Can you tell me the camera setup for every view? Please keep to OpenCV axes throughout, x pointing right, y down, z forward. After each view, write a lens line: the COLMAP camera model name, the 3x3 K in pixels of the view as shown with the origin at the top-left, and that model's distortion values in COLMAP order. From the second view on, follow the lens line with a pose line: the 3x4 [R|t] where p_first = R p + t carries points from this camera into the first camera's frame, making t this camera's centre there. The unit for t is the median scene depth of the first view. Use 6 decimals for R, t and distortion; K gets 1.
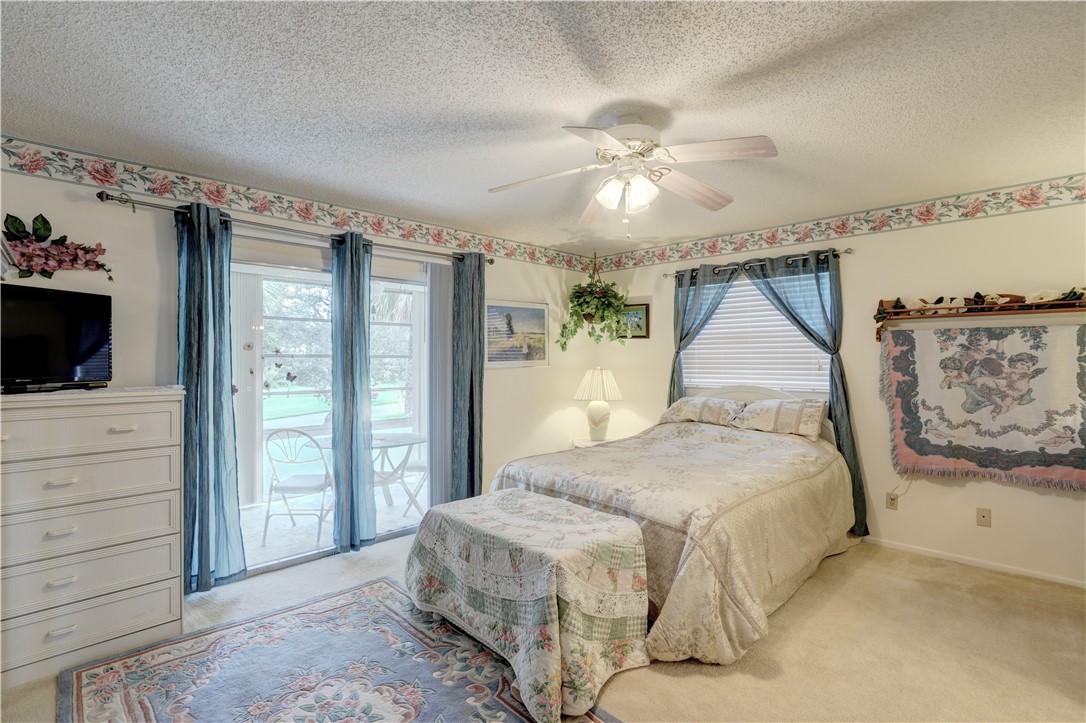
lens RADIAL K [[510.0, 0, 541.2], [0, 510.0, 355.2], [0, 0, 1]] dist [-0.034200, 0.002646]
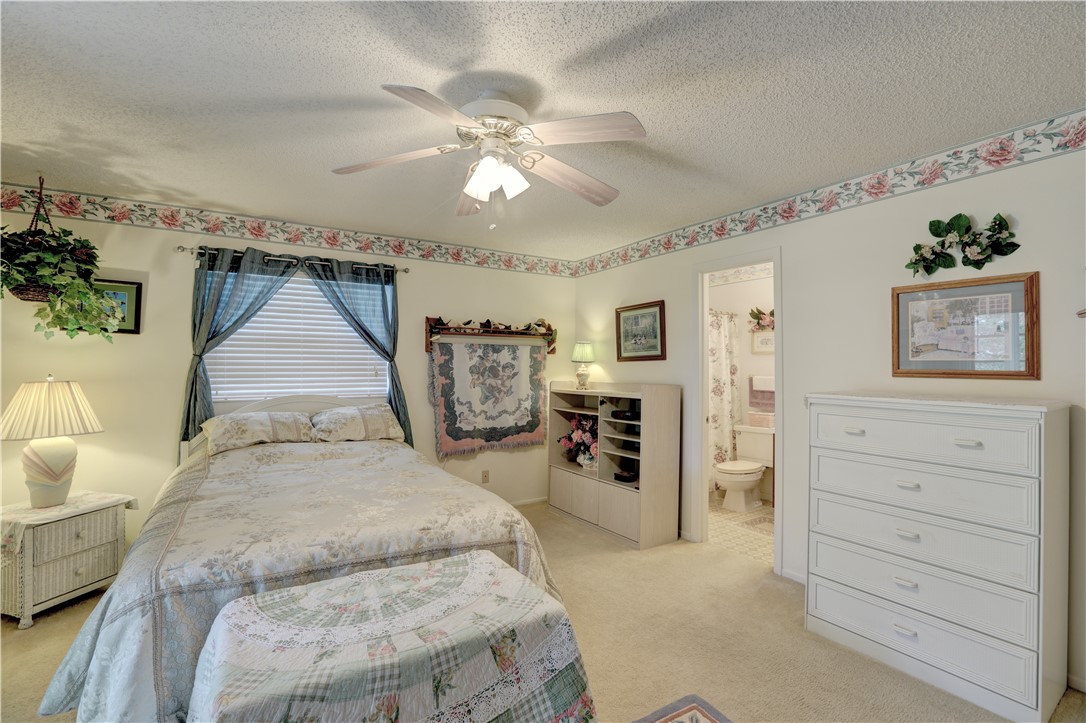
lens RADIAL K [[494.8, 0, 540.3], [0, 494.8, 355.3], [0, 0, 1]] dist [-0.040780, 0.006428]
pose [[0.220395, 0.022871, 0.975143, -0.432143], [-0.011057, 0.999719, -0.020948, 0.004265], [-0.975348, -0.006165, 0.220586, 0.493759]]
